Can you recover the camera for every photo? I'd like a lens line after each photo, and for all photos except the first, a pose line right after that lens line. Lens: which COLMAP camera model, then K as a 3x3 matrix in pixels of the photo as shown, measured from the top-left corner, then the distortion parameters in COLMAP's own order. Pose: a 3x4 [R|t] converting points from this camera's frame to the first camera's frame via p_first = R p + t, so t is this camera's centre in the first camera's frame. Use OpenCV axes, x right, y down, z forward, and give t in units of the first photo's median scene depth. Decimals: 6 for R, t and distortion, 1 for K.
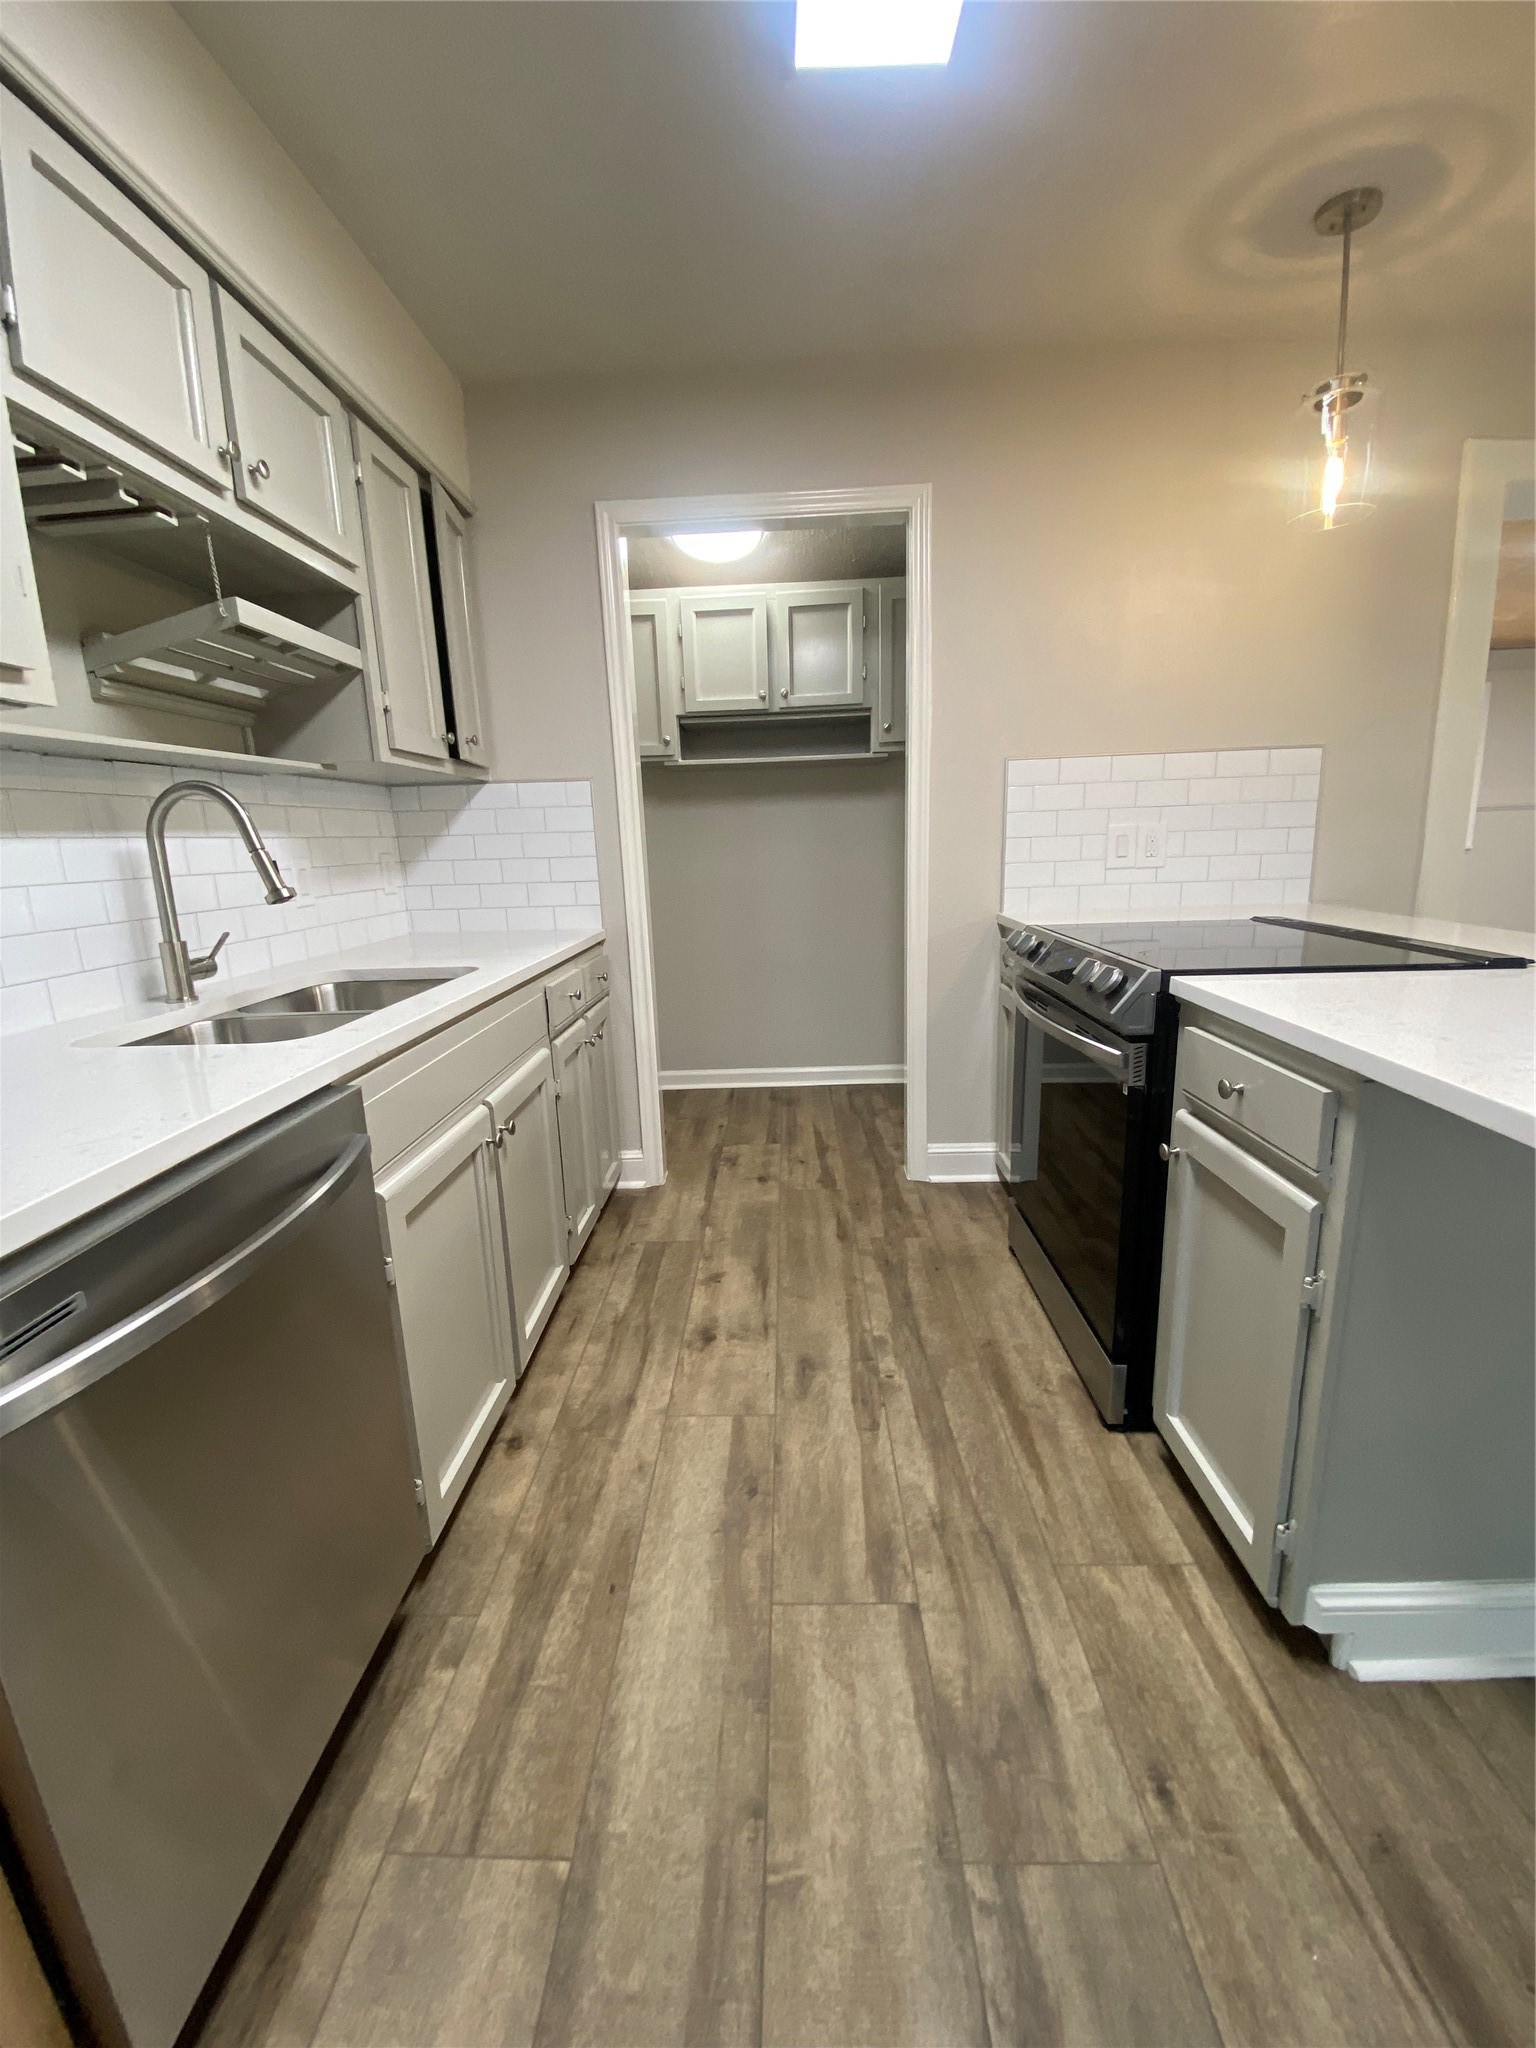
lens RADIAL K [[851.9, 0, 741.7], [0, 851.9, 1018.2], [0, 0, 1]] dist [0.044839, -0.036635]
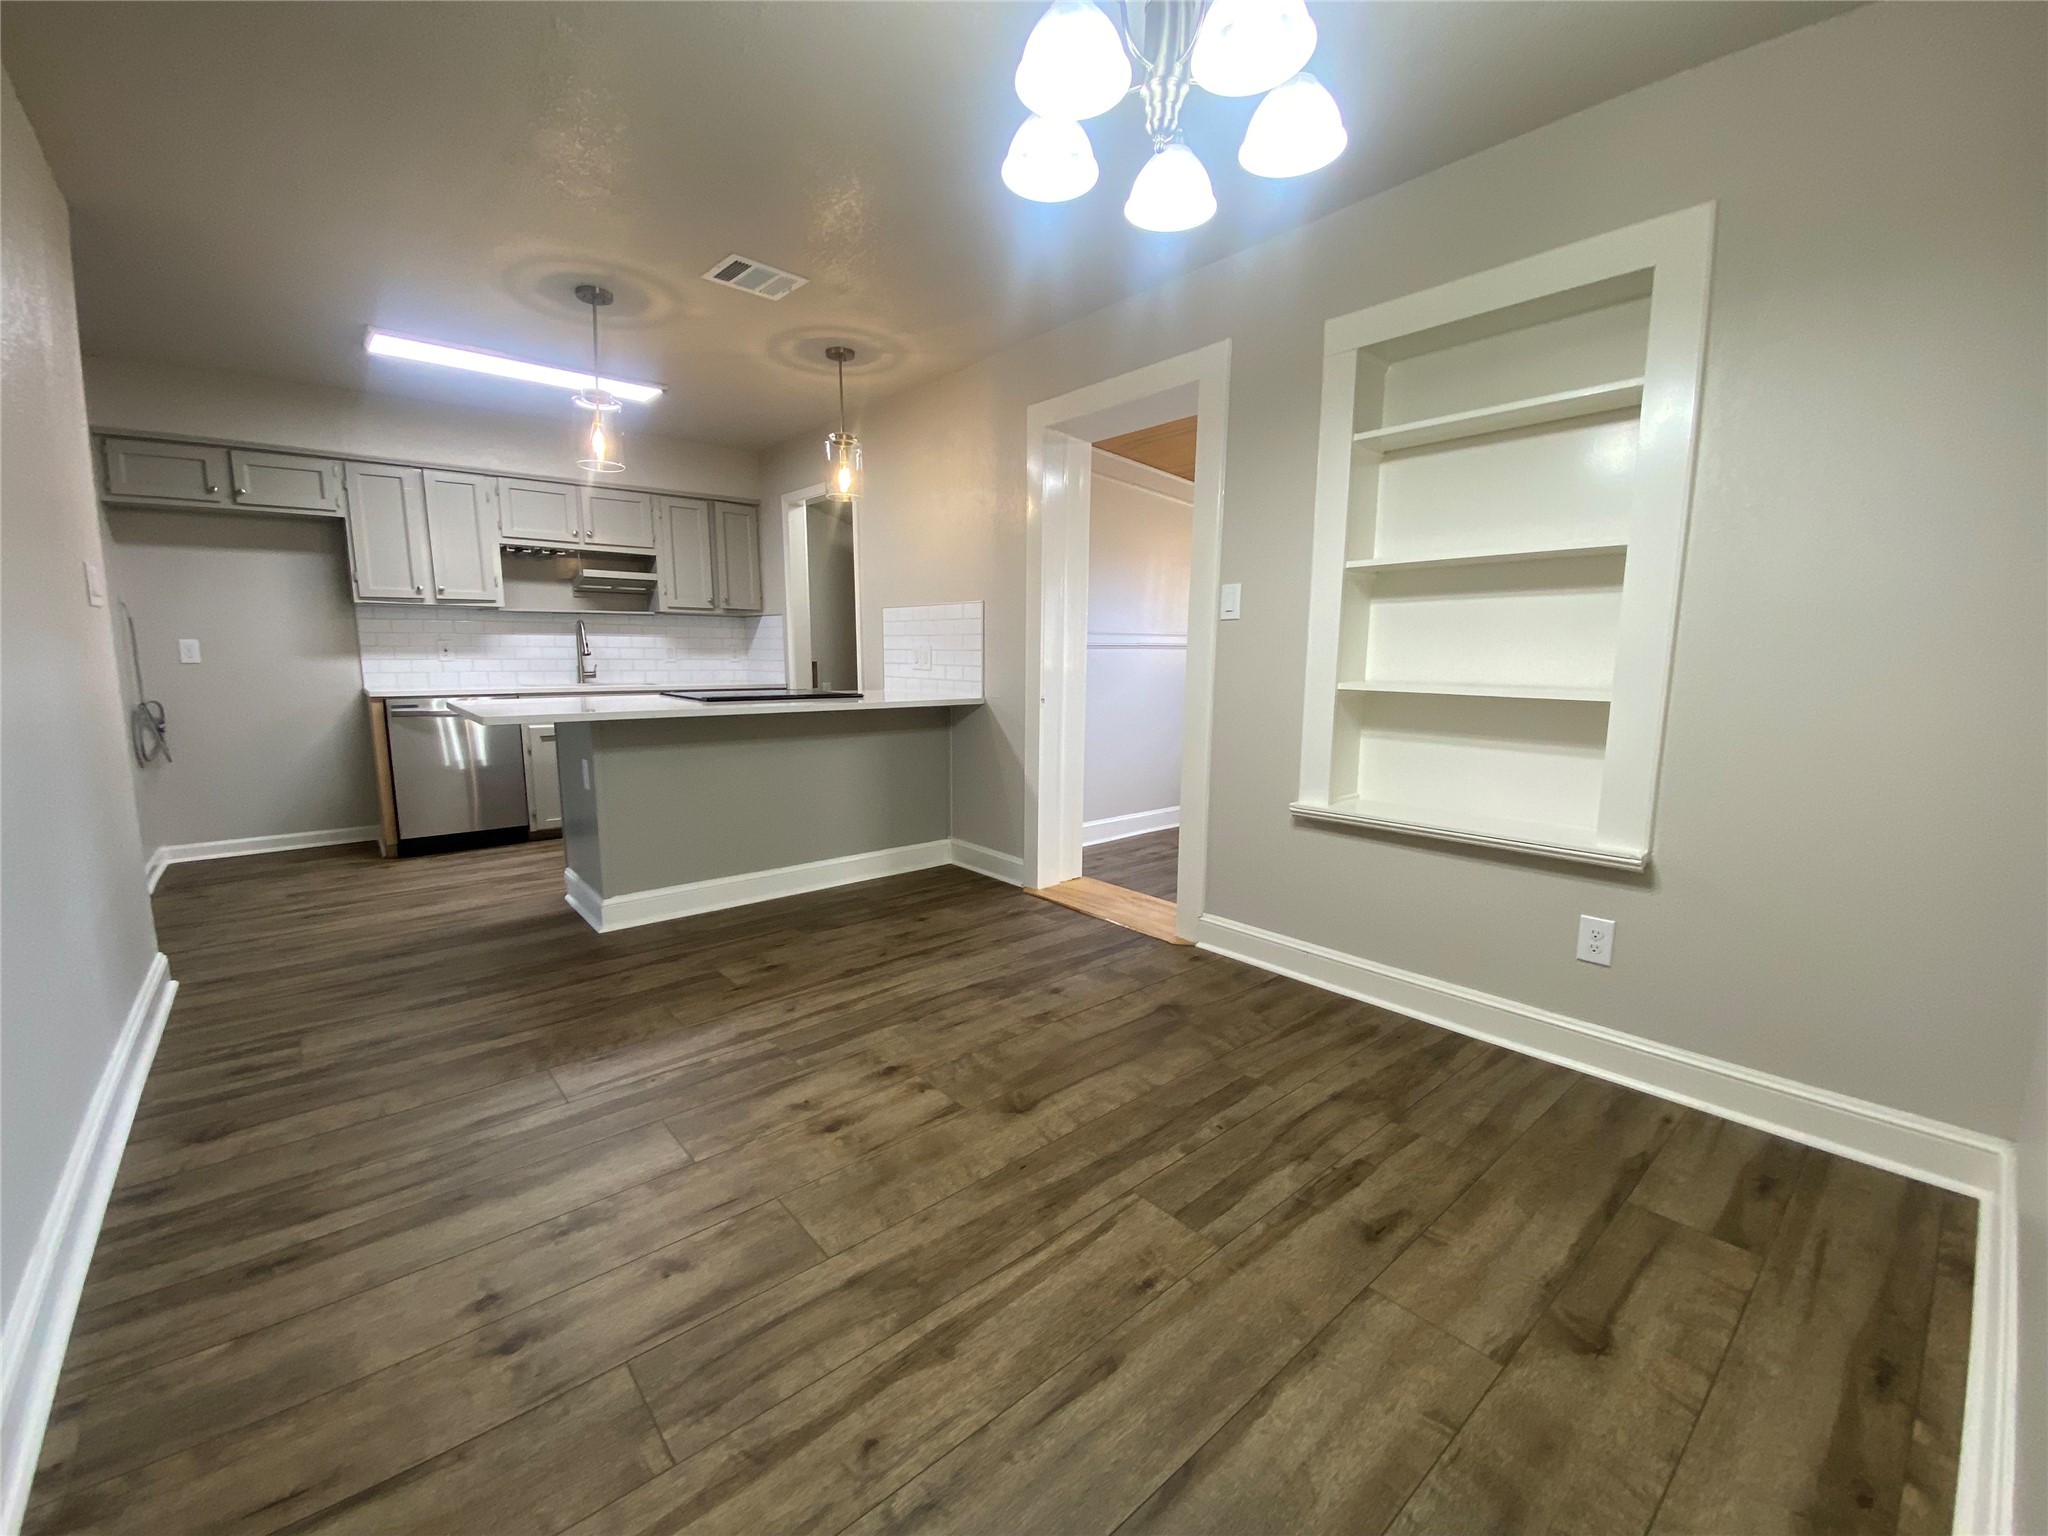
lens RADIAL K [[851.9, 0, 1024.8], [0, 851.9, 788.0], [0, 0, 1]] dist [0.044839, -0.036635]
pose [[0.681793, 0.154180, -0.715113, 1.700462], [-0.176660, 0.983307, 0.043575, -0.040148], [0.709894, 0.096622, 0.697649, -0.052360]]
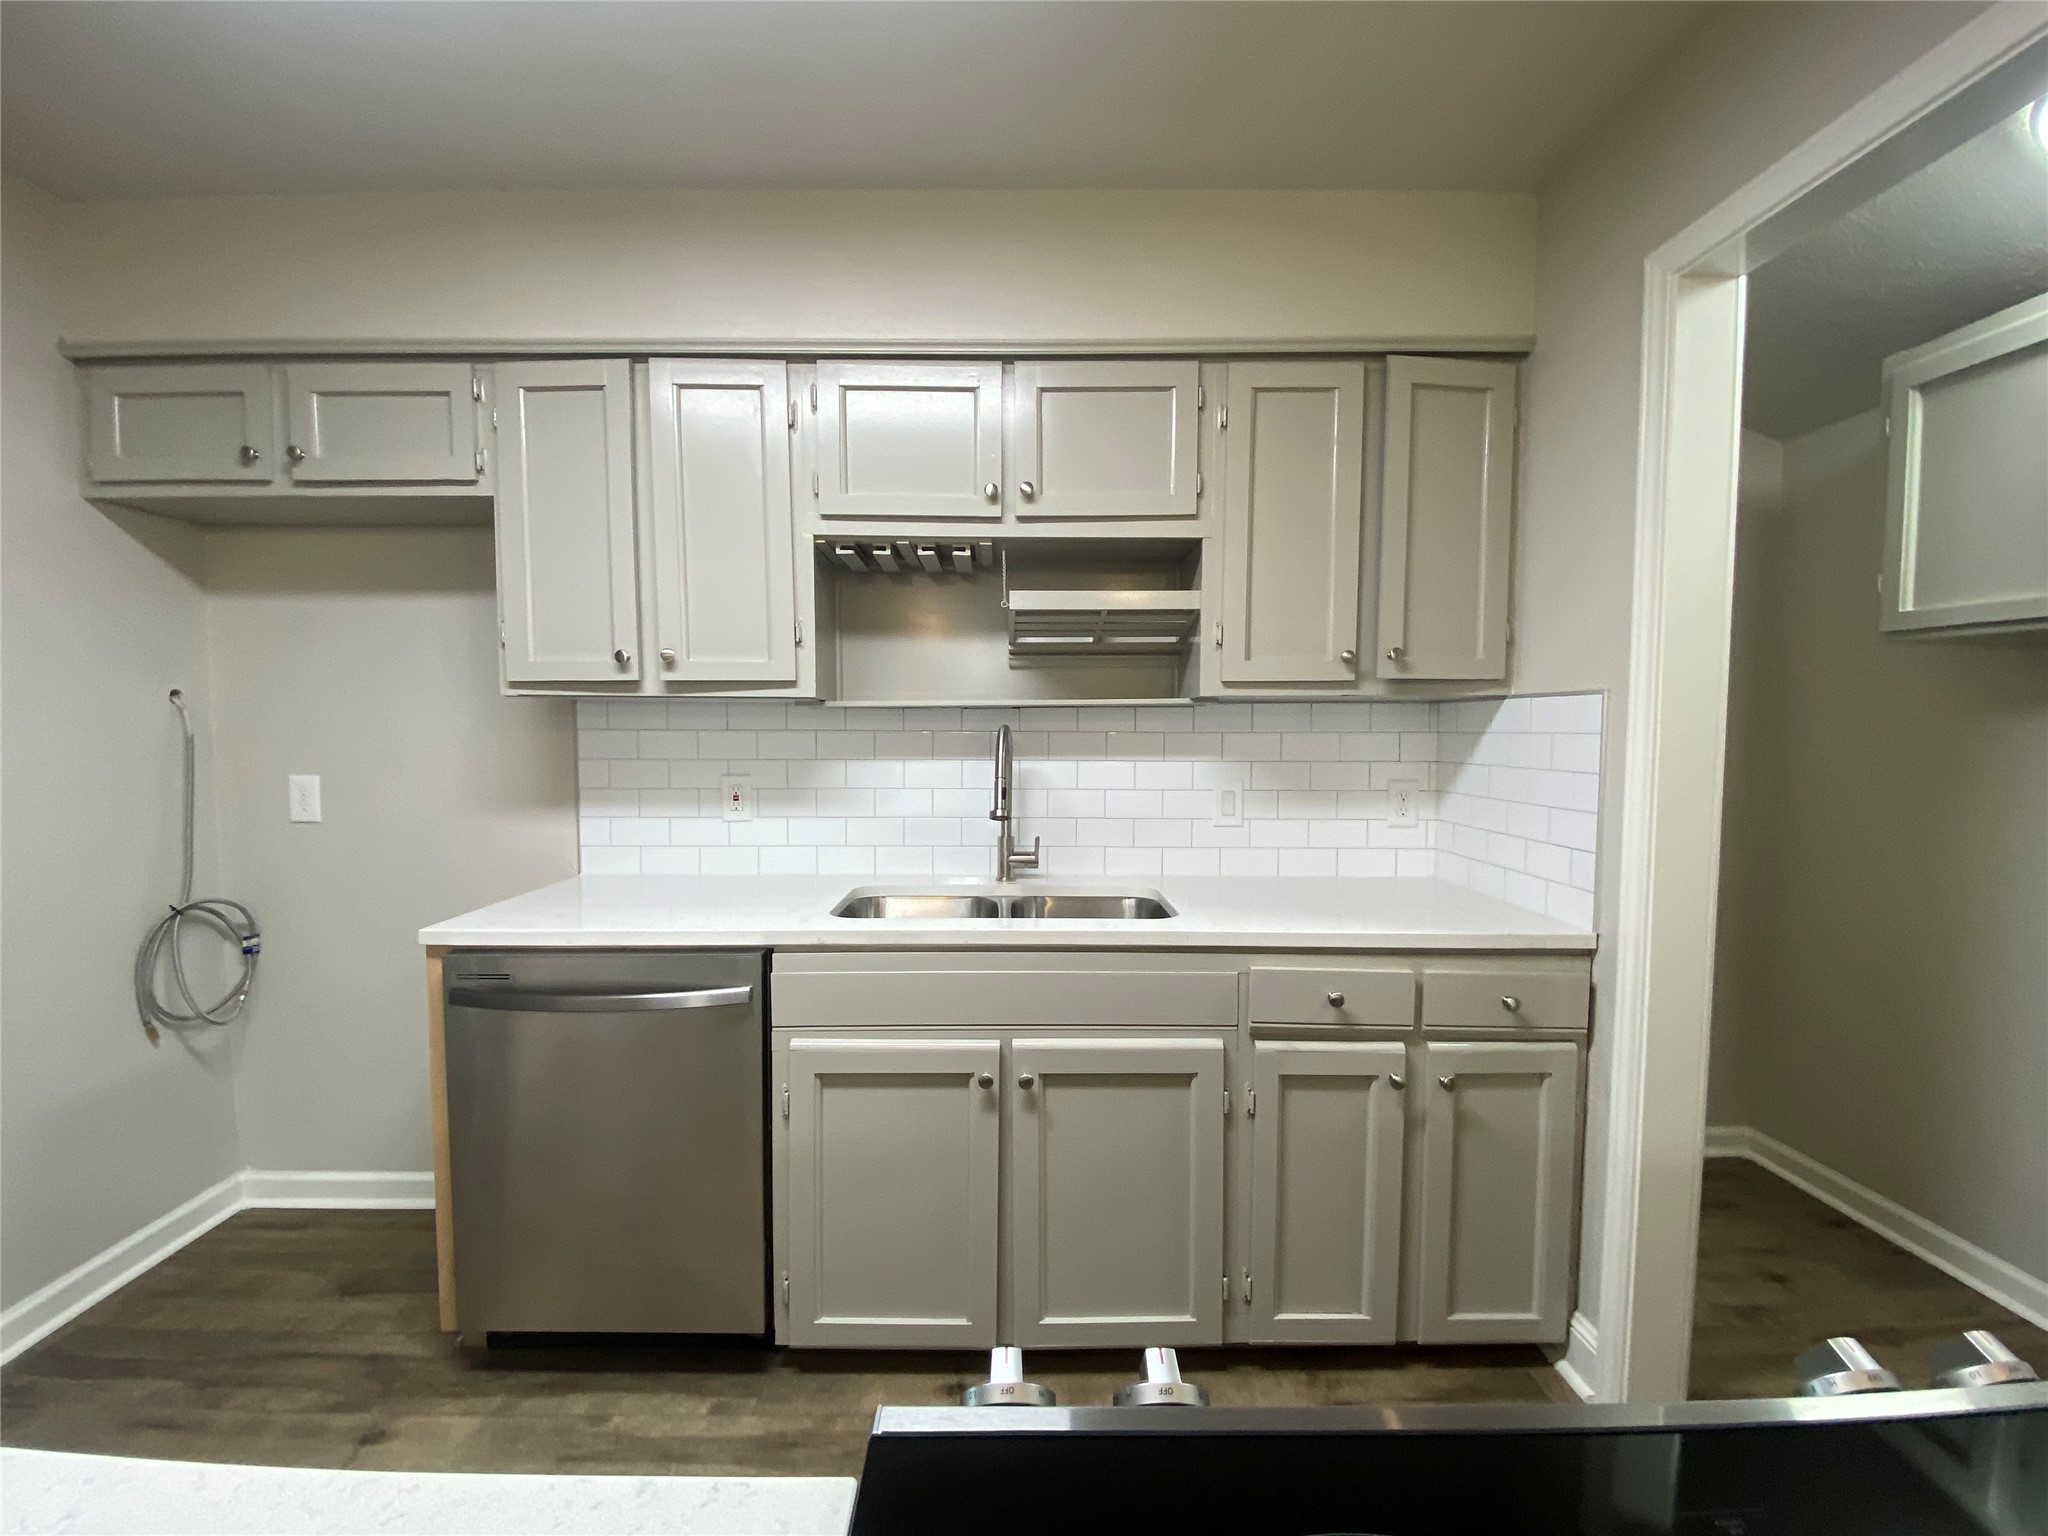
lens RADIAL K [[851.9, 0, 1024.8], [0, 851.9, 788.0], [0, 0, 1]] dist [0.044839, -0.036635]
pose [[0.047200, 0.102155, -0.993648, 0.377002], [-0.207866, 0.973984, 0.090259, -0.161744], [0.977018, 0.202285, 0.067206, 0.505595]]
